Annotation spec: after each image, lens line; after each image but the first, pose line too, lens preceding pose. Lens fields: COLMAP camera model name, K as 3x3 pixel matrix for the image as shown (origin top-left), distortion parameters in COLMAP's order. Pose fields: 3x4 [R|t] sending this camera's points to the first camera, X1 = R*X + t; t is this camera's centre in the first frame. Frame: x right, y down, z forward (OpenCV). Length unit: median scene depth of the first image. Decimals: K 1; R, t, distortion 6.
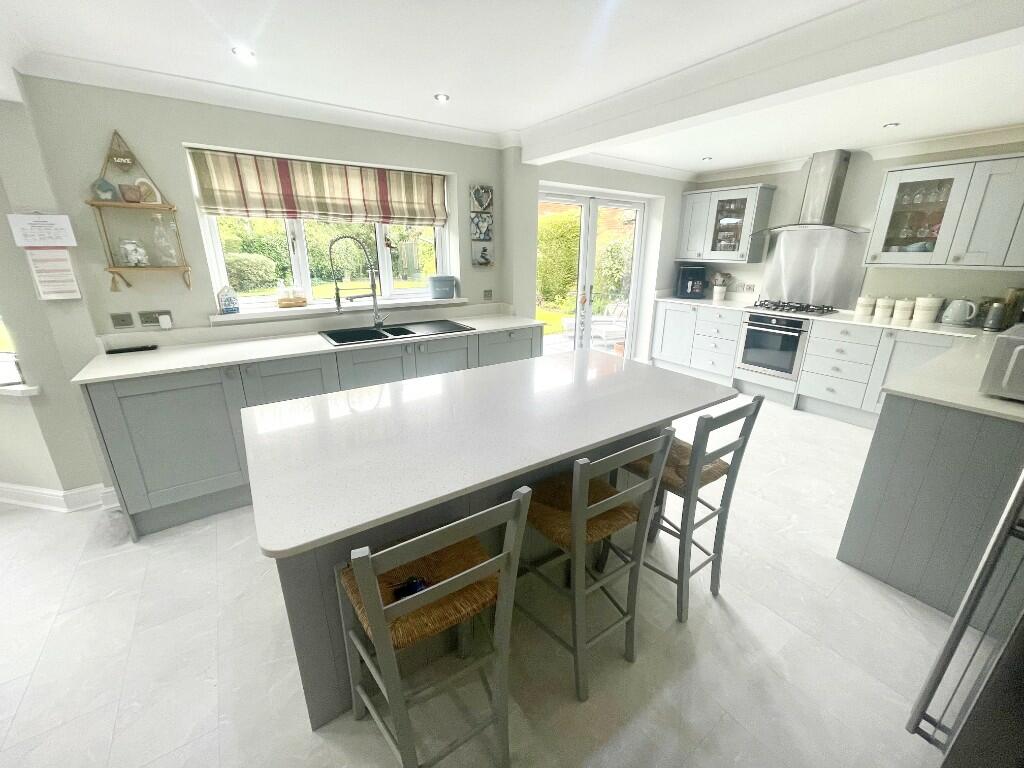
lens RADIAL K [[412.1, 0, 511.8], [0, 412.1, 381.7], [0, 0, 1]] dist [-0.002193, 0.000262]
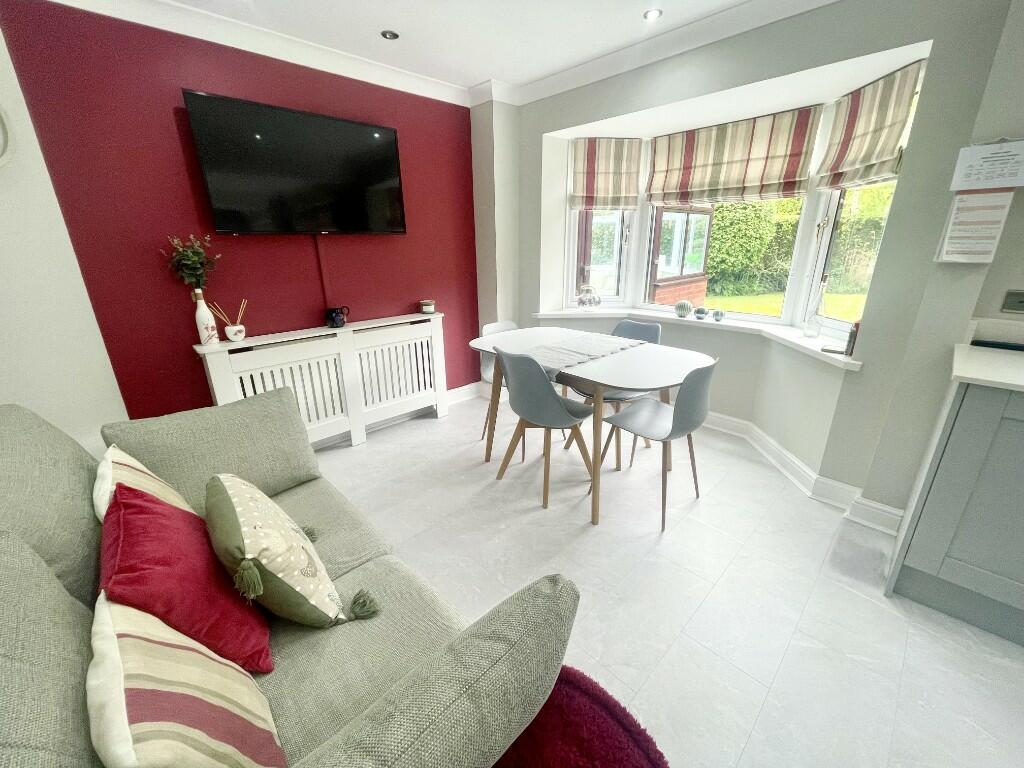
lens RADIAL K [[409.7, 0, 510.3], [0, 409.7, 379.4], [0, 0, 1]] dist [-0.001785, -0.000073]
pose [[0.166374, 0.311033, -0.935723, -0.282652], [-0.288290, 0.922830, 0.255488, 0.023892], [0.942979, 0.227253, 0.243202, 0.059956]]
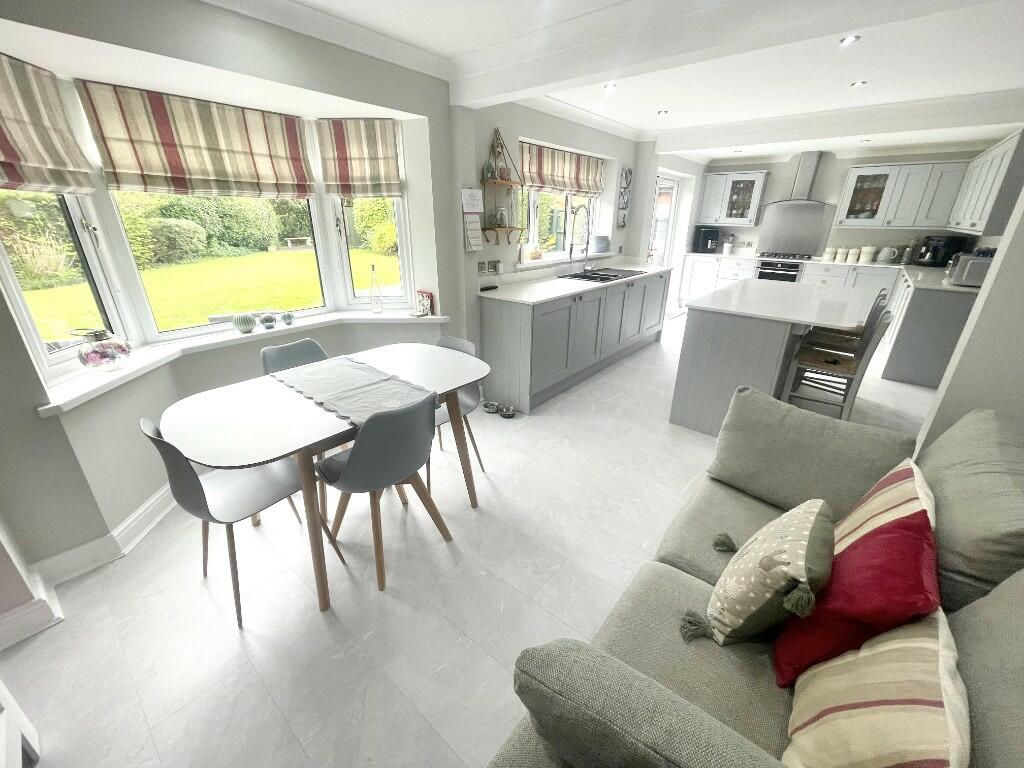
lens RADIAL K [[409.7, 0, 510.3], [0, 409.7, 379.4], [0, 0, 1]] dist [-0.001785, -0.000073]
pose [[0.963580, -0.095612, 0.249744, -0.817028], [0.078106, 0.993801, 0.079113, 0.081641], [-0.255760, -0.056725, 0.965075, -0.246174]]
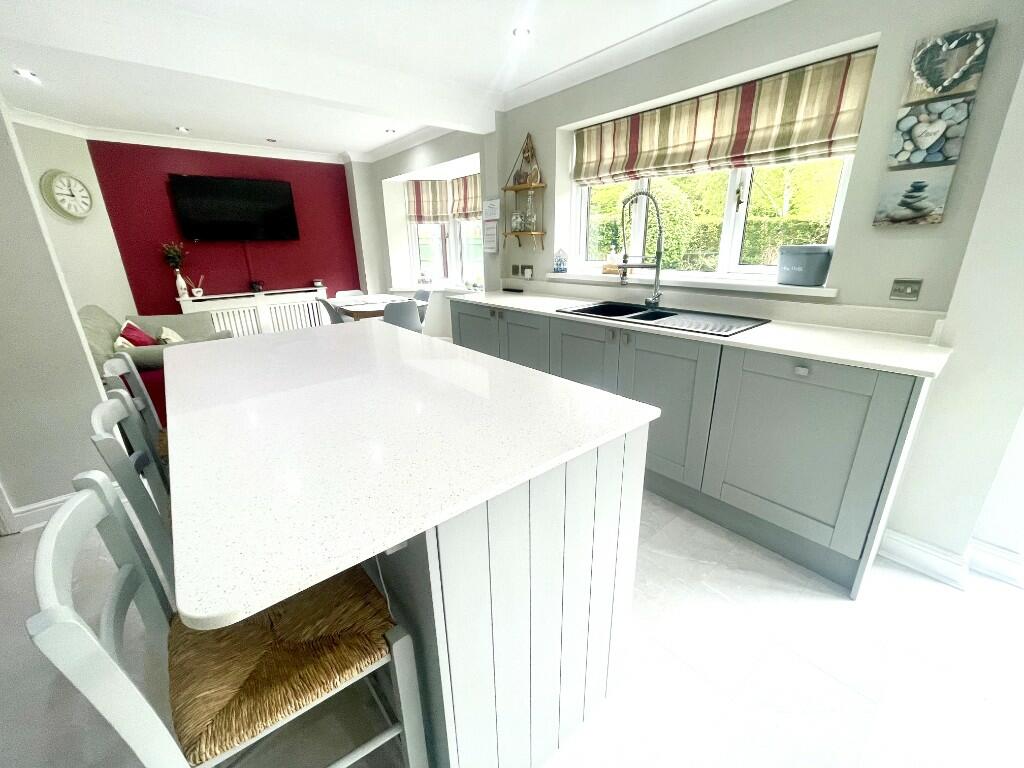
lens RADIAL K [[414.0, 0, 508.3], [0, 414.0, 377.8], [0, 0, 1]] dist [-0.000018, 0.000343]
pose [[0.092221, 0.305506, -0.947714, 0.380838], [-0.284490, 0.920181, 0.268947, -0.123006], [0.954233, 0.244813, 0.171773, 0.542417]]
